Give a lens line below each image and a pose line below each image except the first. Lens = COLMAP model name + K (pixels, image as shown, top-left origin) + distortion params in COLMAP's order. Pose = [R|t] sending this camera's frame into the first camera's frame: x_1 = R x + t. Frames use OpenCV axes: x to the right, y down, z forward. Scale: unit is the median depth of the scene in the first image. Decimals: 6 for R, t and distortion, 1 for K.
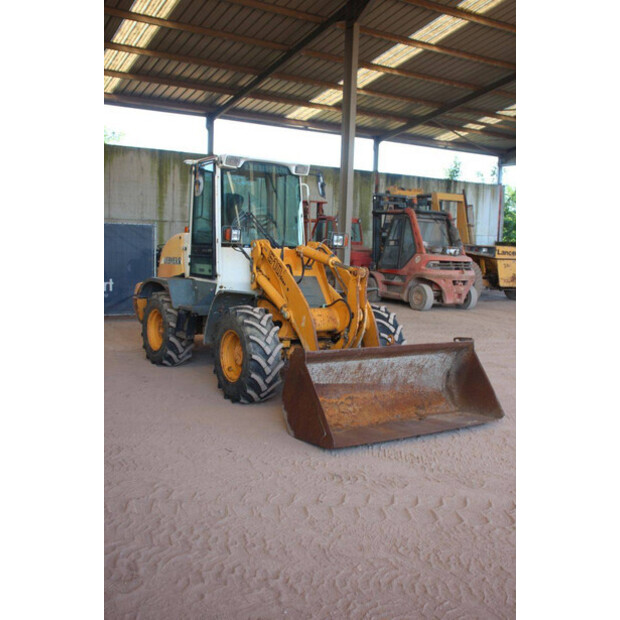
lens RADIAL K [[616.0, 0, 309.6], [0, 616.0, 298.4], [0, 0, 1]] dist [-0.042919, 0.023703]
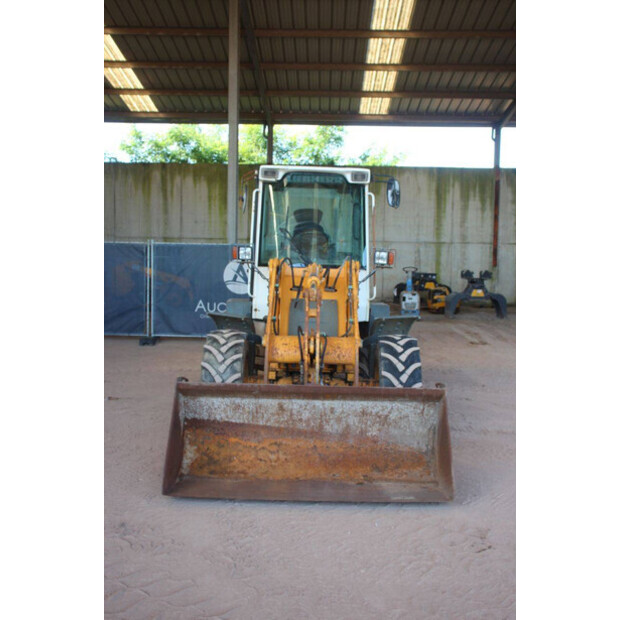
lens RADIAL K [[652.3, 0, 310.0], [0, 652.3, 310.0], [0, 0, 1]] dist [-0.057589, 0.016937]
pose [[0.848343, 0.021133, -0.529025, 0.181068], [-0.034308, 0.999297, -0.015098, -0.002659], [0.528334, 0.030958, 0.848472, 0.085274]]
